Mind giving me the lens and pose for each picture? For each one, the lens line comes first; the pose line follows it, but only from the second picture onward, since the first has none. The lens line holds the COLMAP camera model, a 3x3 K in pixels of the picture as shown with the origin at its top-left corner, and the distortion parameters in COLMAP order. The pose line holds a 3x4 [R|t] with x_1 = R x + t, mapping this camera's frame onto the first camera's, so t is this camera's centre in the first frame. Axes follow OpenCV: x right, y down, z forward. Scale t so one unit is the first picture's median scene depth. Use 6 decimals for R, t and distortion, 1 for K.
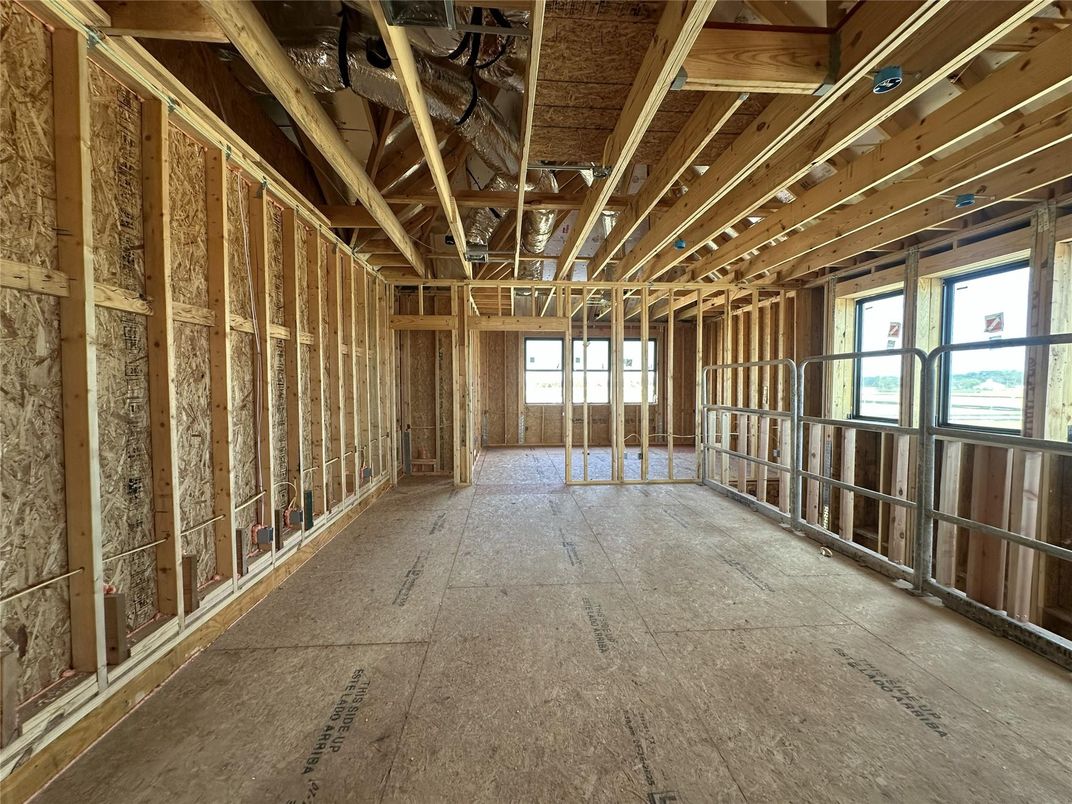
lens RADIAL K [[428.9, 0, 535.2], [0, 428.9, 401.7], [0, 0, 1]] dist [-0.001668, 0.000125]
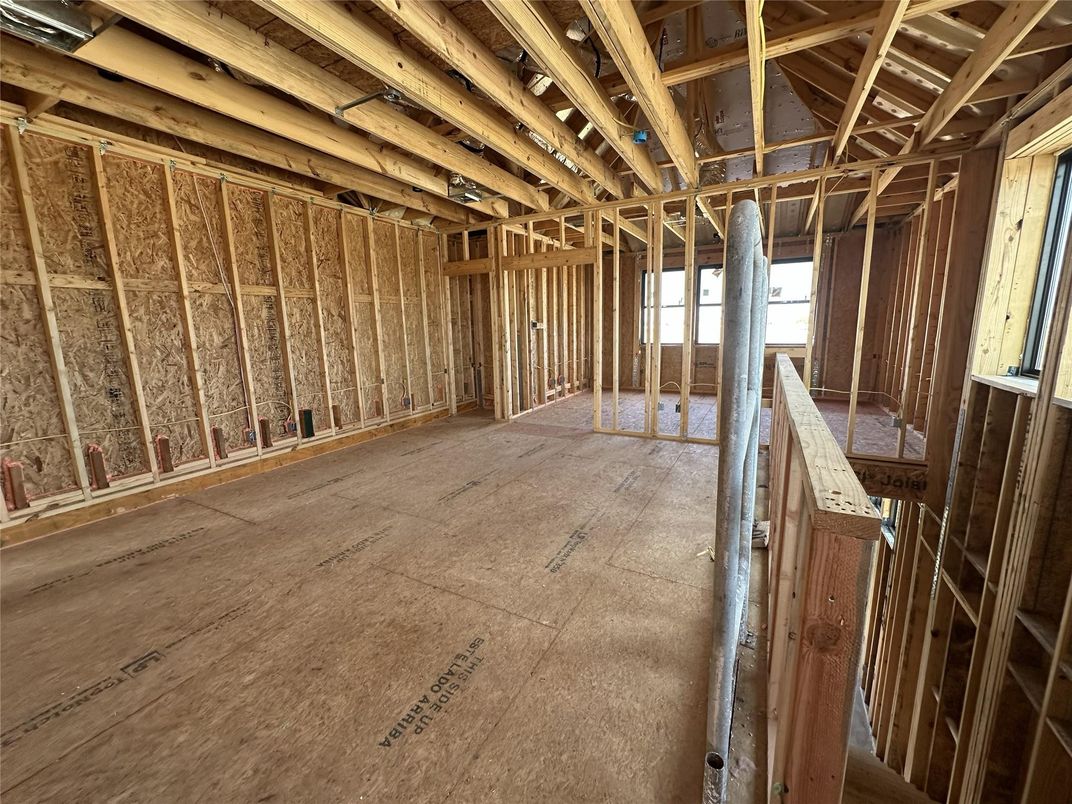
lens RADIAL K [[428.9, 0, 534.4], [0, 428.9, 401.6], [0, 0, 1]] dist [-0.001668, 0.000125]
pose [[0.846422, 0.077018, -0.526914, 1.148297], [-0.002222, 0.989988, 0.141136, -0.011901], [0.532508, -0.118290, 0.838119, 0.377453]]
